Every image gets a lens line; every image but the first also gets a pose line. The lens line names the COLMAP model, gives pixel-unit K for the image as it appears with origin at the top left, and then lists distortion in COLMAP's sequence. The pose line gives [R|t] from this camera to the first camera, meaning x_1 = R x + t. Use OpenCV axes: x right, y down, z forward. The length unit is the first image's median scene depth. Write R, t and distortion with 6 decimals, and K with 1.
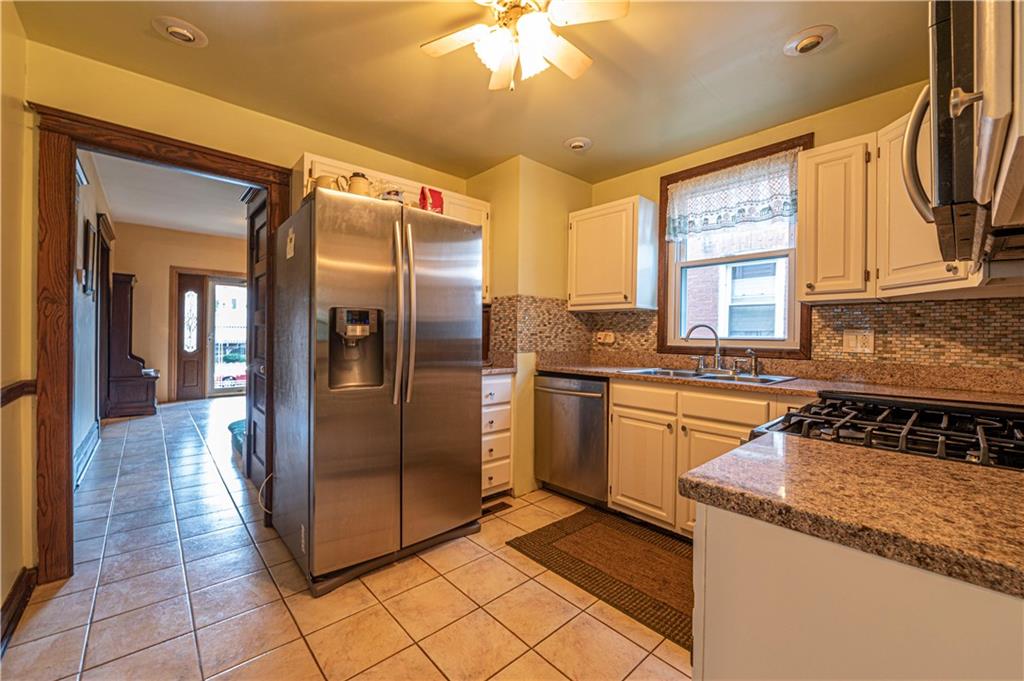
lens RADIAL K [[407.6, 0, 511.9], [0, 407.6, 335.8], [0, 0, 1]] dist [-0.002539, -0.001158]
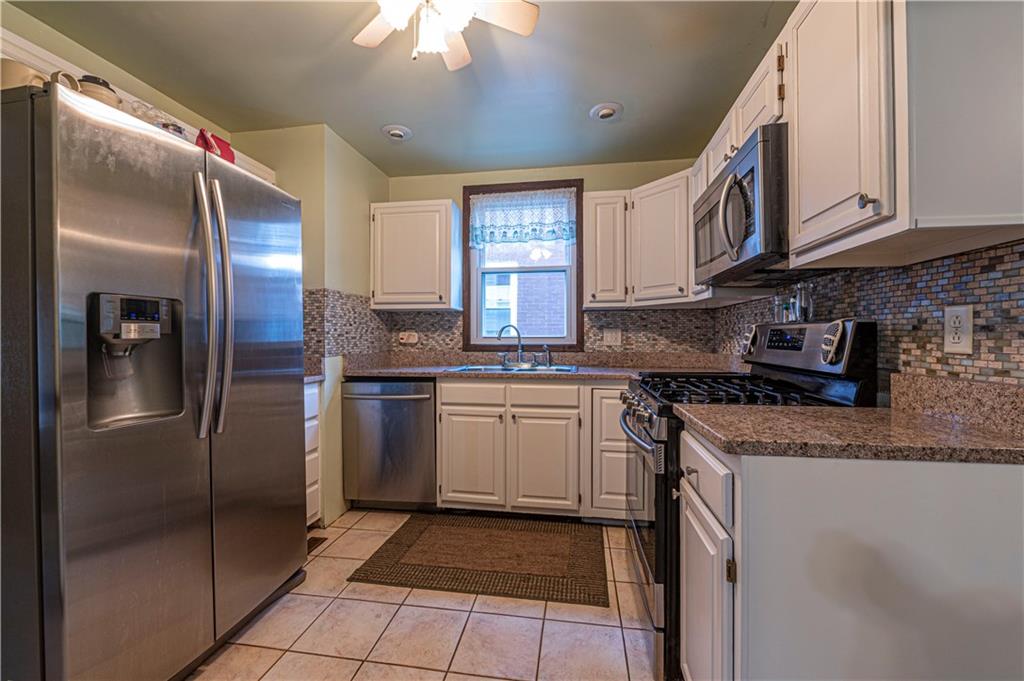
lens RADIAL K [[407.6, 0, 512.6], [0, 407.6, 337.2], [0, 0, 1]] dist [-0.002539, -0.001158]
pose [[0.780992, -0.013807, 0.624389, -0.259409], [0.012840, 0.999899, 0.006050, 0.000528], [-0.624409, 0.003293, 0.781090, 0.114541]]
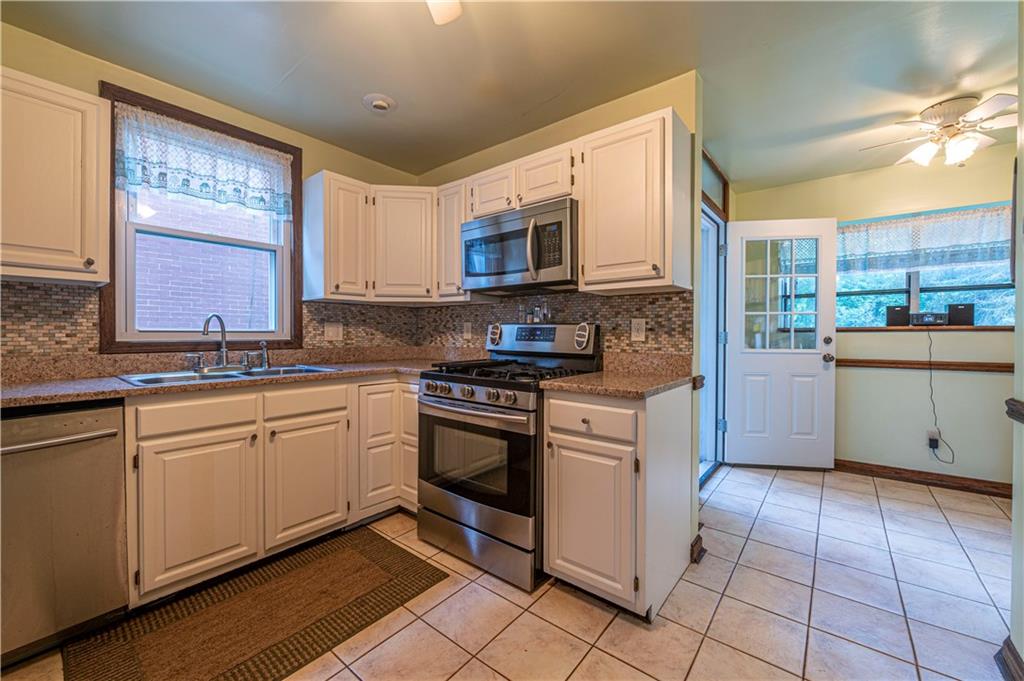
lens RADIAL K [[407.6, 0, 515.3], [0, 407.6, 336.6], [0, 0, 1]] dist [-0.002539, -0.001158]
pose [[-0.162115, -0.024518, 0.986467, -0.485520], [-0.004501, 0.999699, 0.024107, -0.004829], [-0.986762, -0.000532, -0.162176, 0.582442]]
